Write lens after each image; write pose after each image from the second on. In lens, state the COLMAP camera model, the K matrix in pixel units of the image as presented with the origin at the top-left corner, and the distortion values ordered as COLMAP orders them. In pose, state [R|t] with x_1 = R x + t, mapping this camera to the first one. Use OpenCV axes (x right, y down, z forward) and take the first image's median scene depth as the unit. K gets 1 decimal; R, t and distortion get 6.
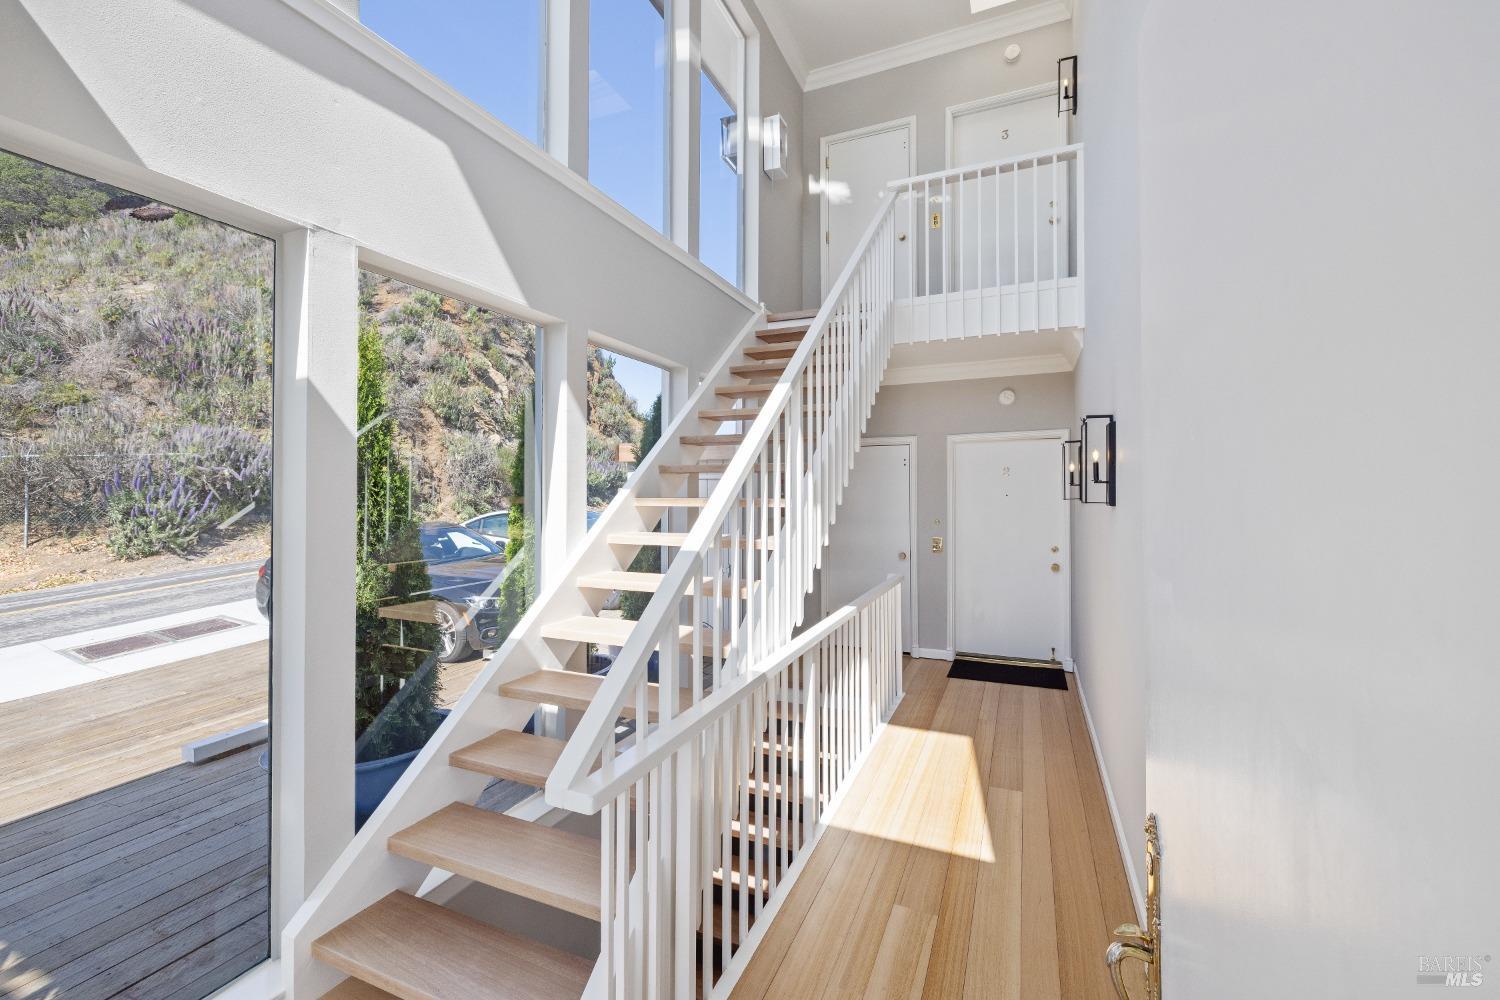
lens RADIAL K [[639.1, 0, 744.5], [0, 639.1, 482.3], [0, 0, 1]] dist [-0.000361, -0.000015]
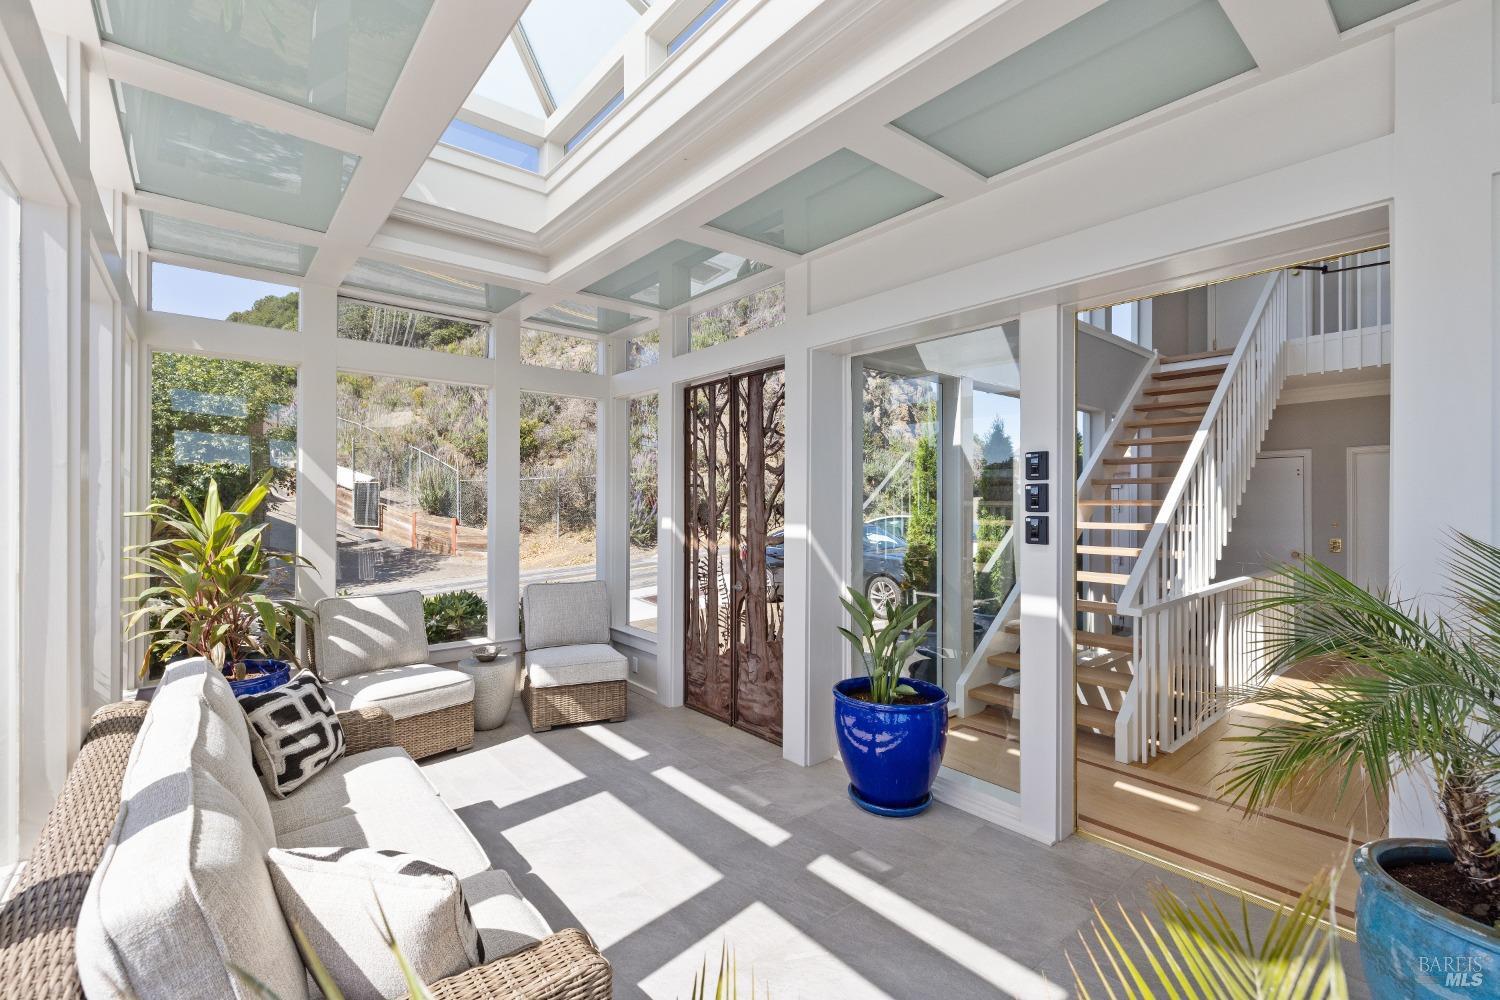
lens RADIAL K [[651.6, 0, 750.0], [0, 651.6, 500.0], [0, 0, 1]] dist [0.002304, 0.000271]
pose [[0.897507, -0.000270, -0.441001, -0.131682], [0.004731, 0.999948, 0.009016, 0.002634], [0.440975, -0.010178, 0.897462, -0.552525]]
